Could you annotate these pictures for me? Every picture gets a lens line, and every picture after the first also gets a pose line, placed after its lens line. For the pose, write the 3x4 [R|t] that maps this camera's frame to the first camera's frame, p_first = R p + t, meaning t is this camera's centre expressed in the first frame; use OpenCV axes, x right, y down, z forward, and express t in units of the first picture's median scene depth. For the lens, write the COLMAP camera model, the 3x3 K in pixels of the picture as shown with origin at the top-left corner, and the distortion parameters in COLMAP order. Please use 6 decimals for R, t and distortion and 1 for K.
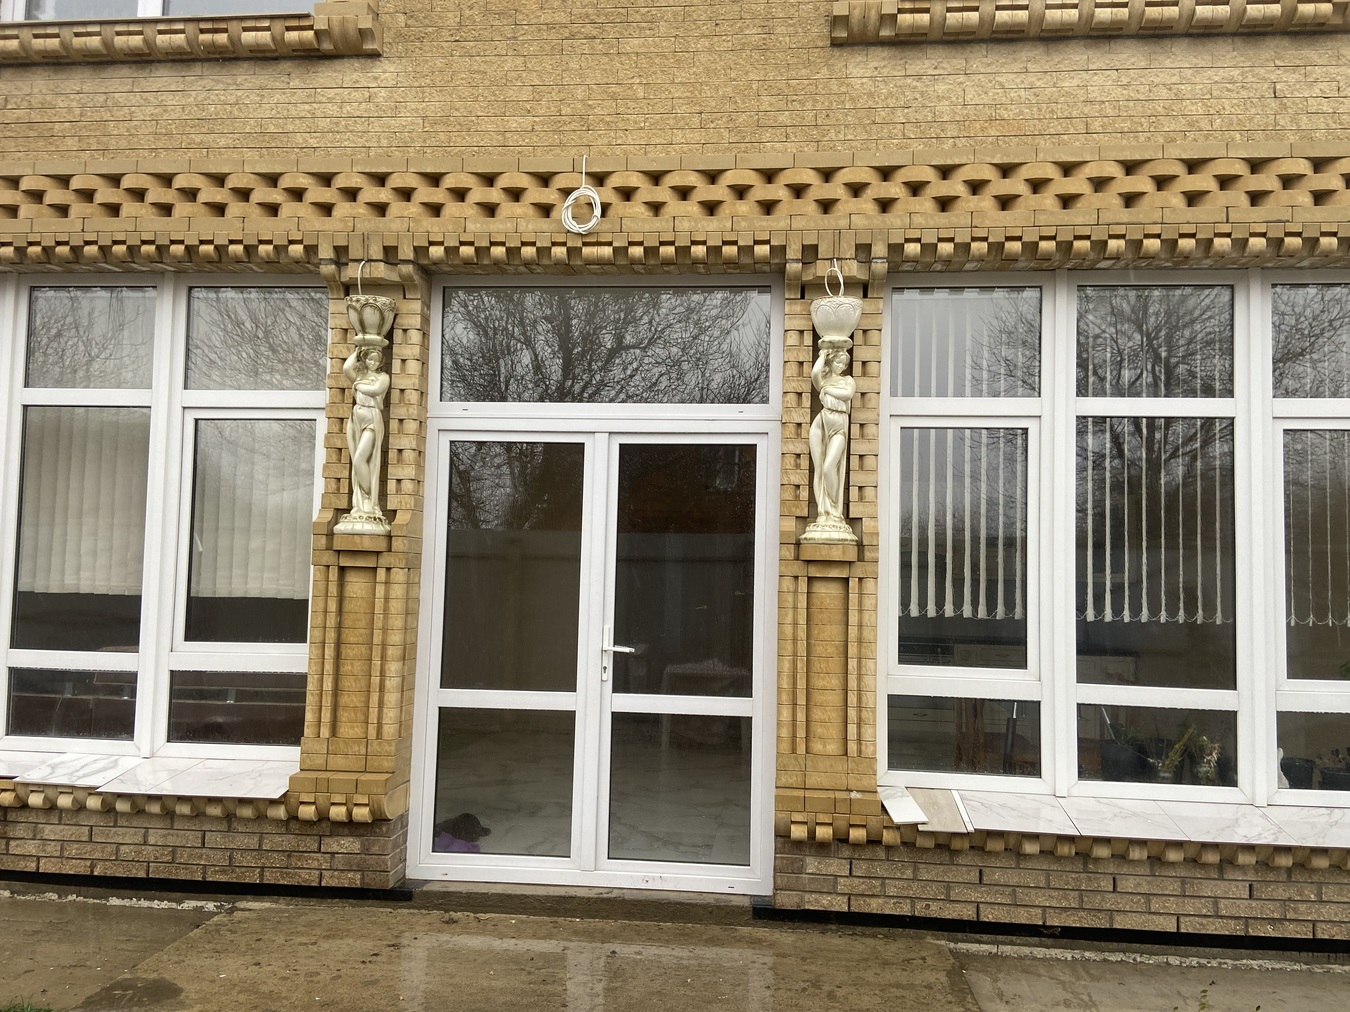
lens RADIAL K [[1099.2, 0, 652.5], [0, 1099.2, 516.0], [0, 0, 1]] dist [0.074257, -0.100217]
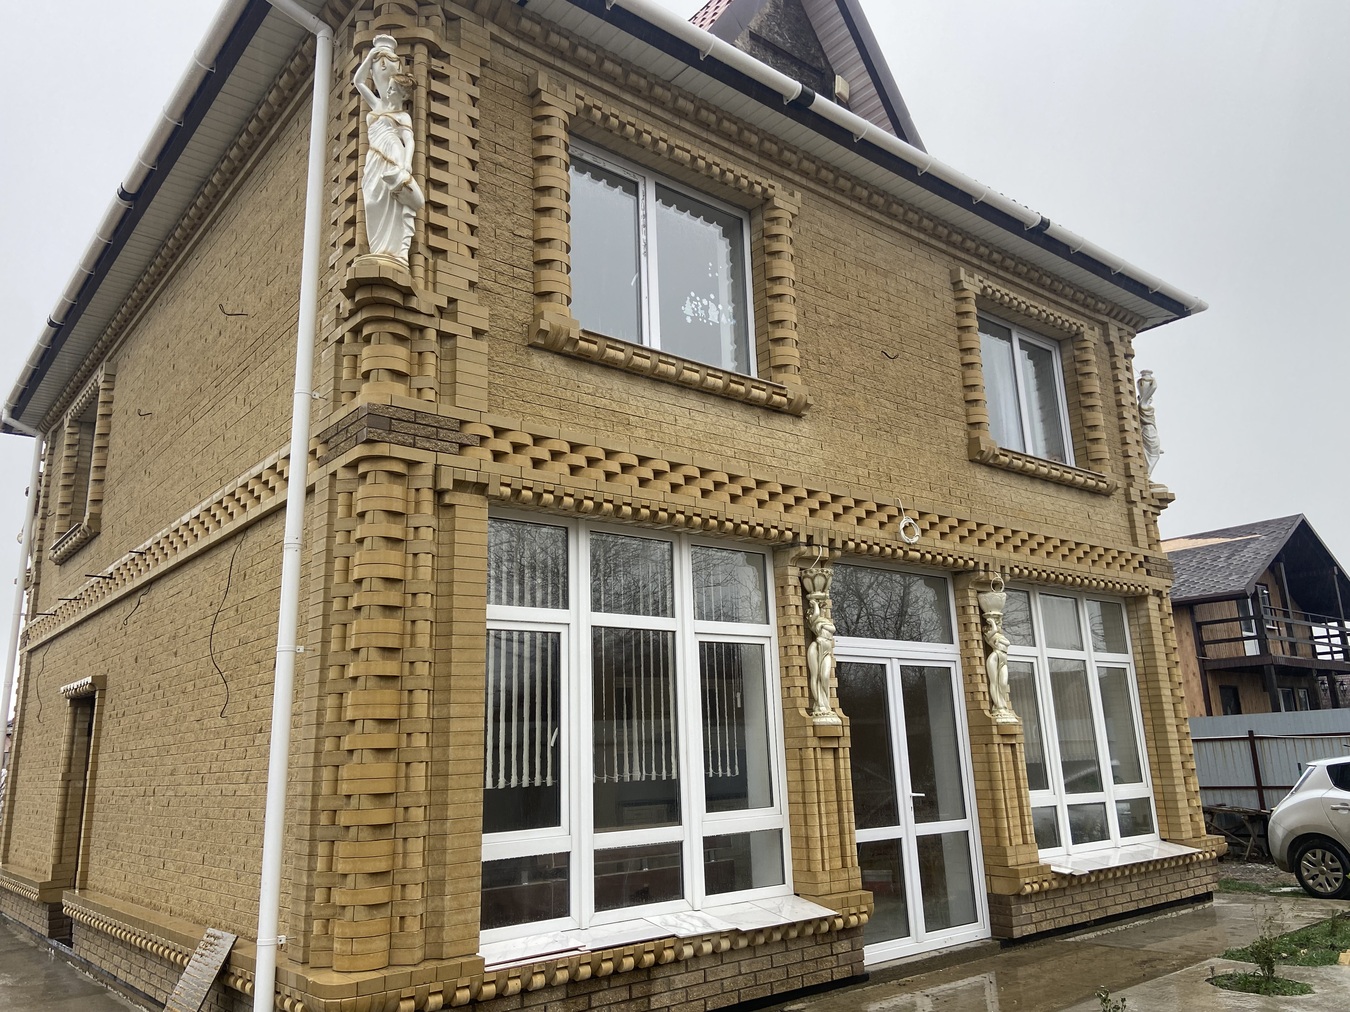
lens RADIAL K [[1012.7, 0, 681.3], [0, 1012.7, 501.0], [0, 0, 1]] dist [0.079530, -0.030924]
pose [[0.698655, 0.126269, 0.704228, -1.413958], [0.010645, 0.982359, -0.186699, -0.026095], [-0.715380, 0.137935, 0.684986, 0.145719]]
